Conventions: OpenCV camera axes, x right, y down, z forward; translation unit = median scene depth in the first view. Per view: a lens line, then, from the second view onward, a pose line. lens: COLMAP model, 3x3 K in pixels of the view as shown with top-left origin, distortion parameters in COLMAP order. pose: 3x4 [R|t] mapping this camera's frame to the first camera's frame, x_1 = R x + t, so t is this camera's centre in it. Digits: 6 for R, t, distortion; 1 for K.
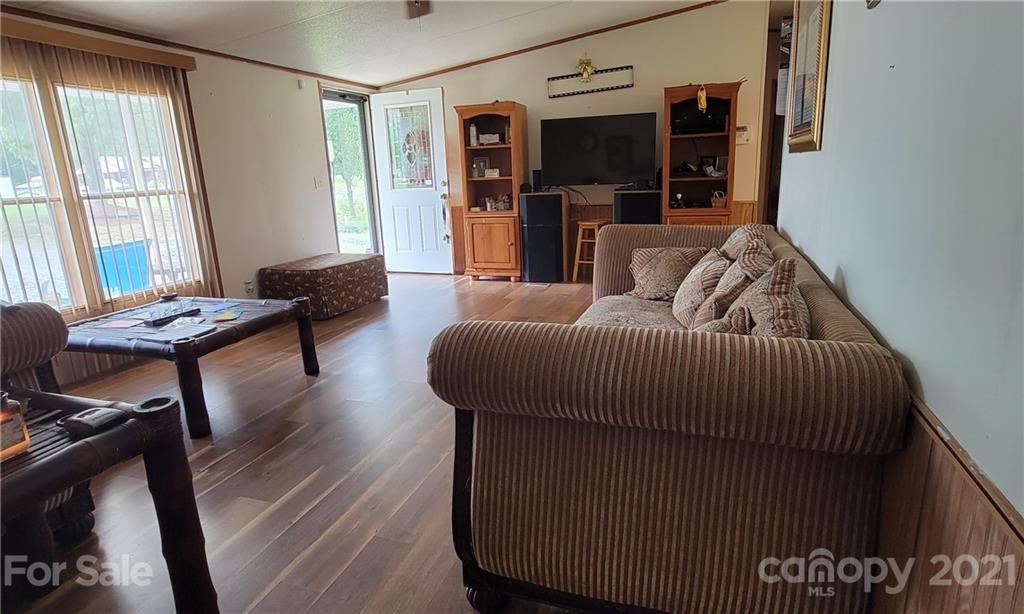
lens RADIAL K [[559.4, 0, 509.9], [0, 559.4, 303.7], [0, 0, 1]] dist [-0.003791, -0.000019]
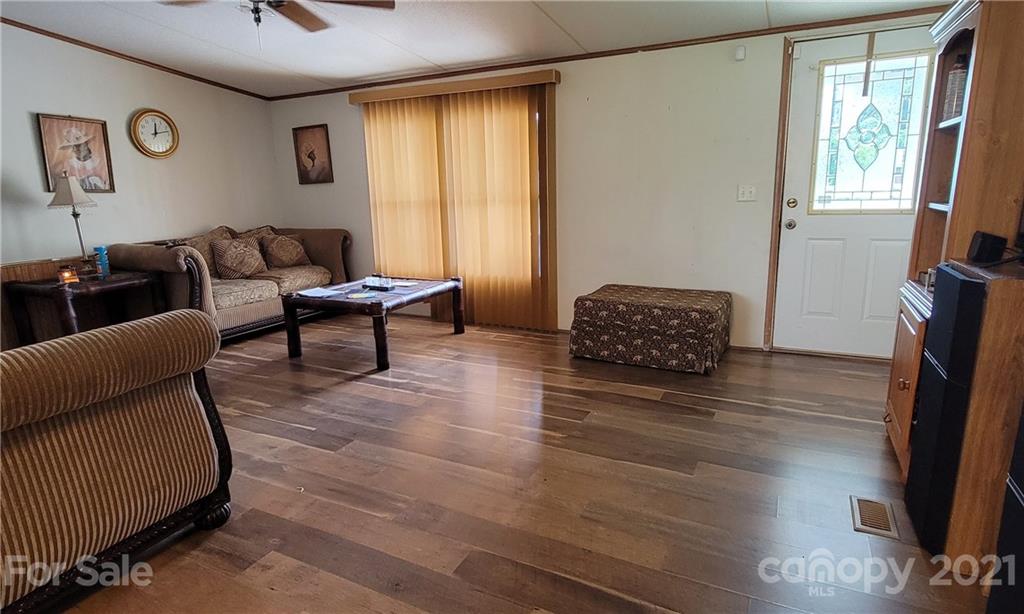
lens RADIAL K [[559.4, 0, 509.9], [0, 559.4, 303.7], [0, 0, 1]] dist [-0.003791, -0.000019]
pose [[-0.134424, 0.247342, -0.959558, 0.547841], [-0.205414, 0.940358, 0.271169, -0.295268], [0.969399, 0.233558, -0.075599, 1.094516]]
